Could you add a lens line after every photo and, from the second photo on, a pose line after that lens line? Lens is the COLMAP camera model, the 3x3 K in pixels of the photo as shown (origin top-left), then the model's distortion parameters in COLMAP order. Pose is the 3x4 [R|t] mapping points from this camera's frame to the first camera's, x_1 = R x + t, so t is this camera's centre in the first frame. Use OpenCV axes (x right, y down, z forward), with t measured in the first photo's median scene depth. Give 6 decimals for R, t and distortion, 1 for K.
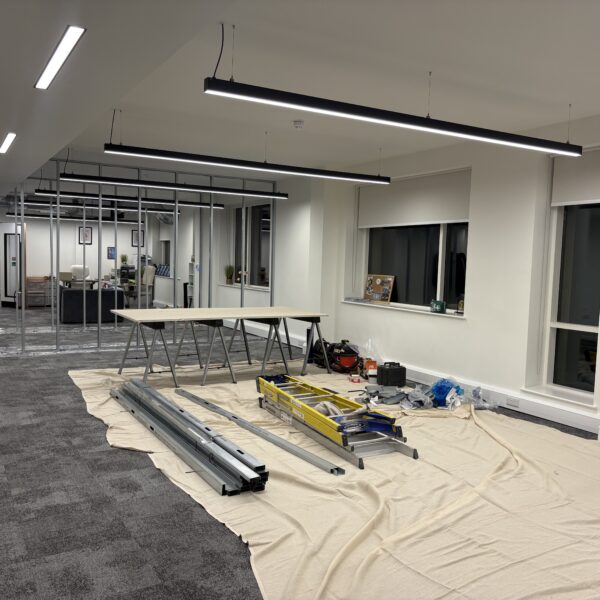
lens RADIAL K [[603.6, 0, 302.5], [0, 603.6, 304.1], [0, 0, 1]] dist [0.024702, 0.000000]
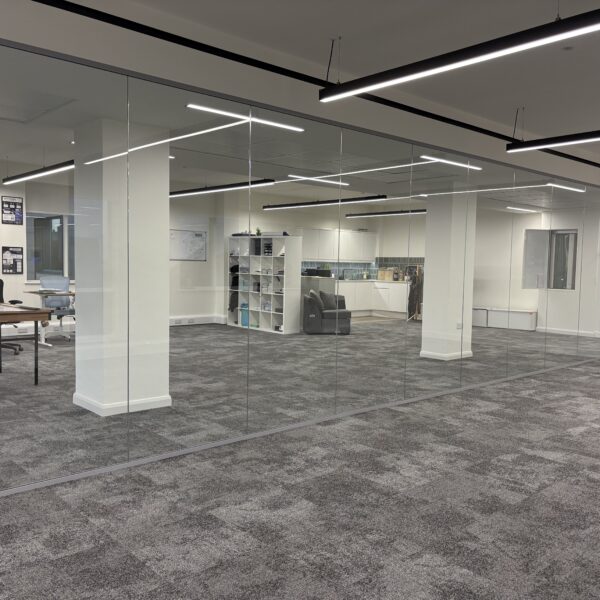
lens RADIAL K [[603.6, 0, 303.2], [0, 603.6, 299.0], [0, 0, 1]] dist [0.024702, 0.000000]
pose [[0.210906, 0.030492, -0.977031, 0.692305], [-0.085859, 0.996228, 0.012557, 0.022808], [0.973728, 0.081239, 0.212728, 0.490012]]
